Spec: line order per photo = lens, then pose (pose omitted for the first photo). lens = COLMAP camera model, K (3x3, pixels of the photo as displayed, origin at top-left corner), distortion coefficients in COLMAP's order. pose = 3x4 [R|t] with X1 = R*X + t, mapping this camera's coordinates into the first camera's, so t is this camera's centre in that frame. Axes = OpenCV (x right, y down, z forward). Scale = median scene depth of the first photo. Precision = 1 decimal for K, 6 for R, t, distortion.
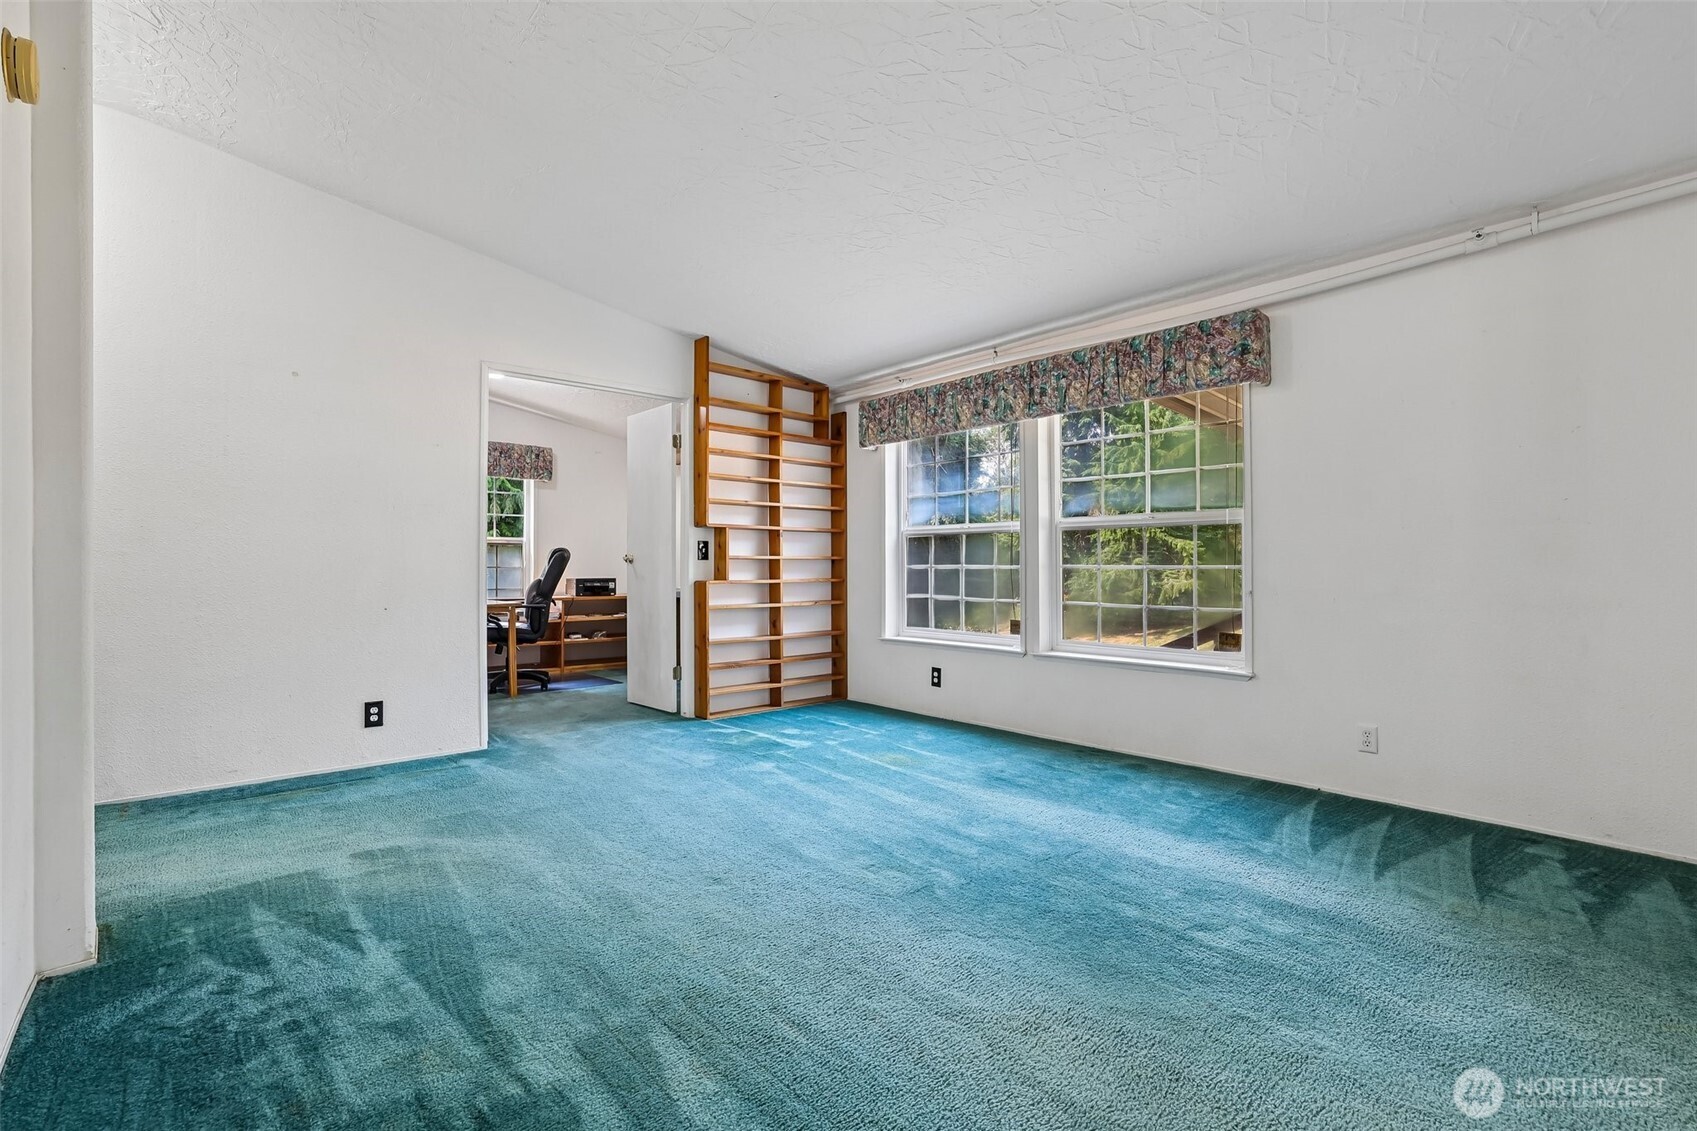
lens RADIAL K [[750.0, 0, 851.4], [0, 750.0, 562.7], [0, 0, 1]] dist [-0.045801, 0.016718]
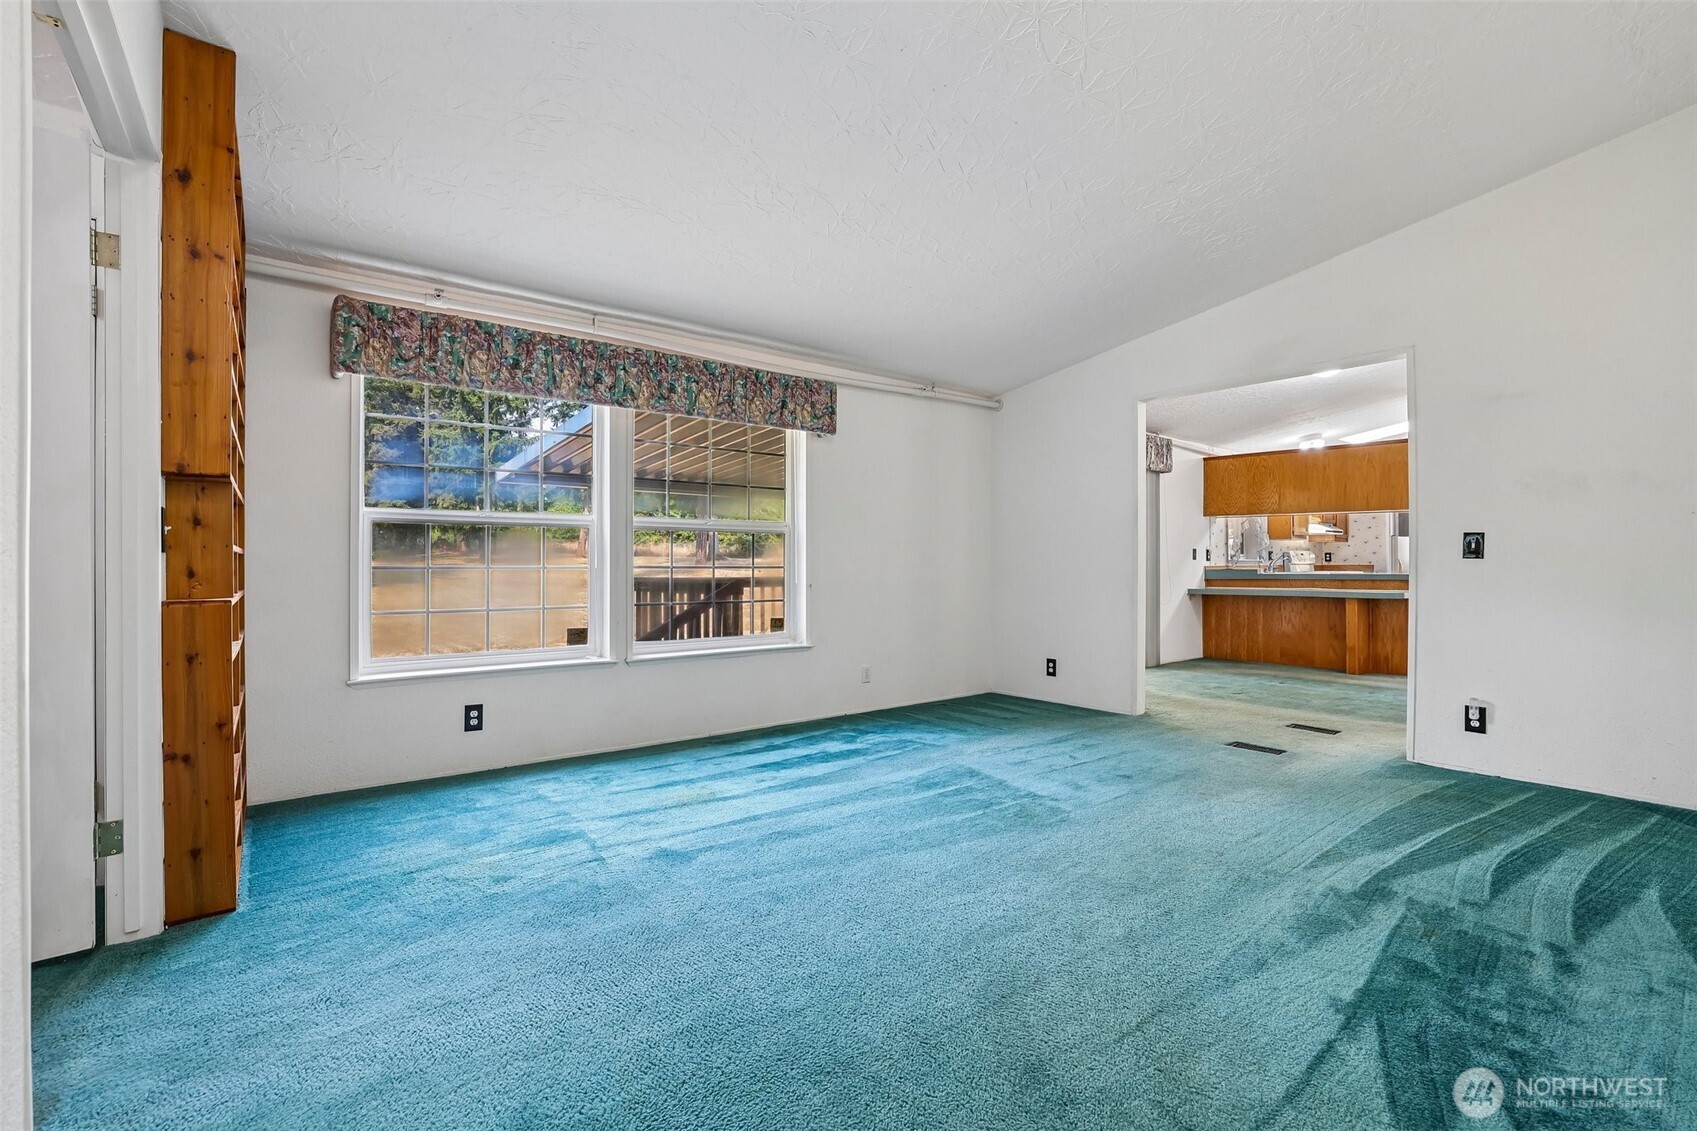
lens RADIAL K [[750.0, 0, 857.1], [0, 750.0, 565.8], [0, 0, 1]] dist [-0.045801, 0.016718]
pose [[0.063973, 0.005103, 0.997939, -0.712479], [0.000992, 0.999986, -0.005177, 0.008717], [-0.997951, 0.001321, 0.063967, 0.707367]]
